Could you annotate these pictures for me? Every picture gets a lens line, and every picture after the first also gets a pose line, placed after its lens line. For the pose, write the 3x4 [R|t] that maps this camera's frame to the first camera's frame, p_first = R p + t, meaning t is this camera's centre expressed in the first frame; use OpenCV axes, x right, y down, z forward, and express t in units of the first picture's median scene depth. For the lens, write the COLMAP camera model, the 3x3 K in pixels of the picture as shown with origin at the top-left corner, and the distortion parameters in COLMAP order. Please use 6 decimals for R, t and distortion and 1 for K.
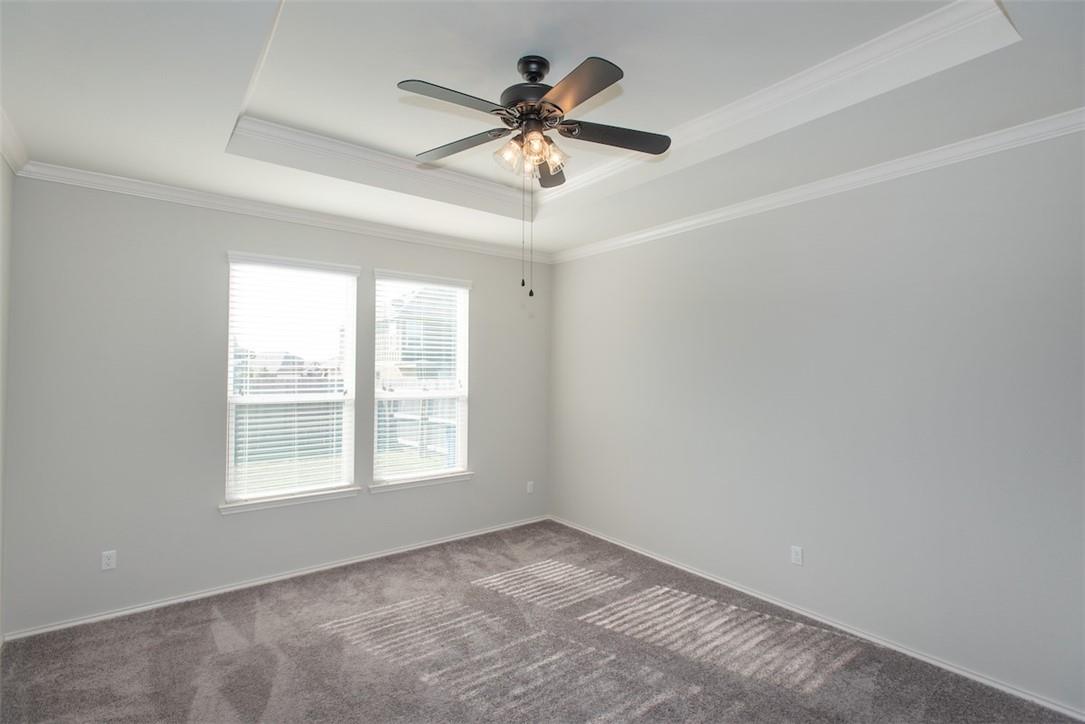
lens RADIAL K [[516.8, 0, 535.4], [0, 516.8, 360.7], [0, 0, 1]] dist [0.004113, -0.000336]
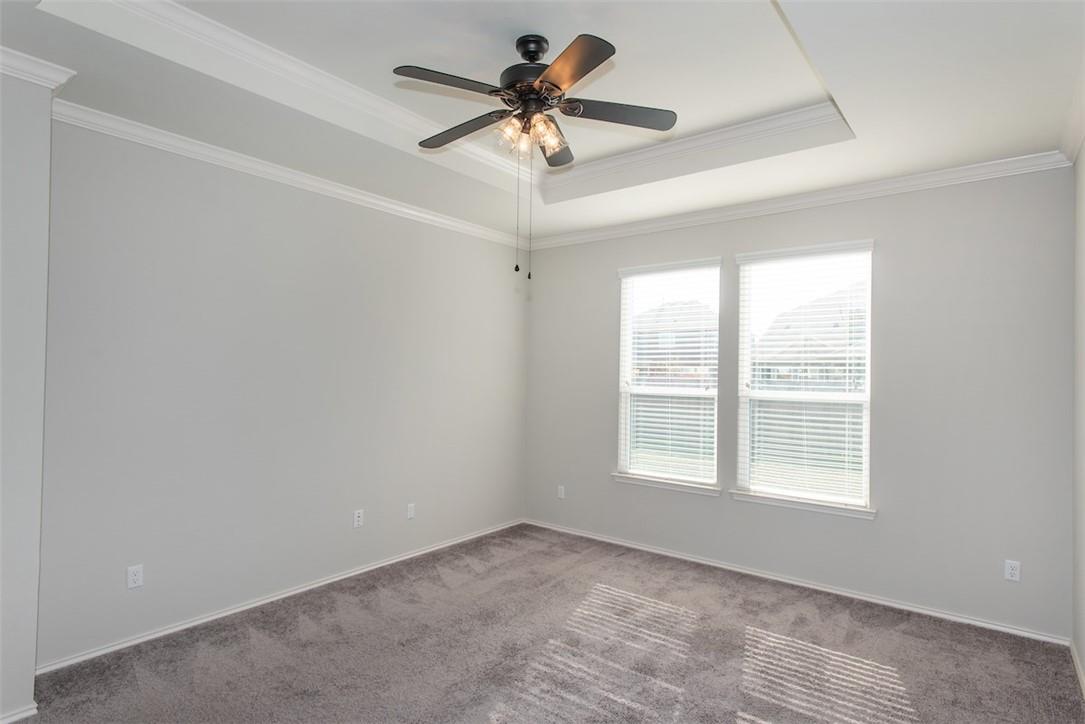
lens RADIAL K [[592.0, 0, 532.1], [0, 592.0, 364.1], [0, 0, 1]] dist [-0.001827, 0.003639]
pose [[0.223879, 0.000169, -0.974617, 0.687885], [0.016314, 0.999859, 0.003921, 0.006626], [0.974480, -0.016778, 0.223845, 0.456357]]
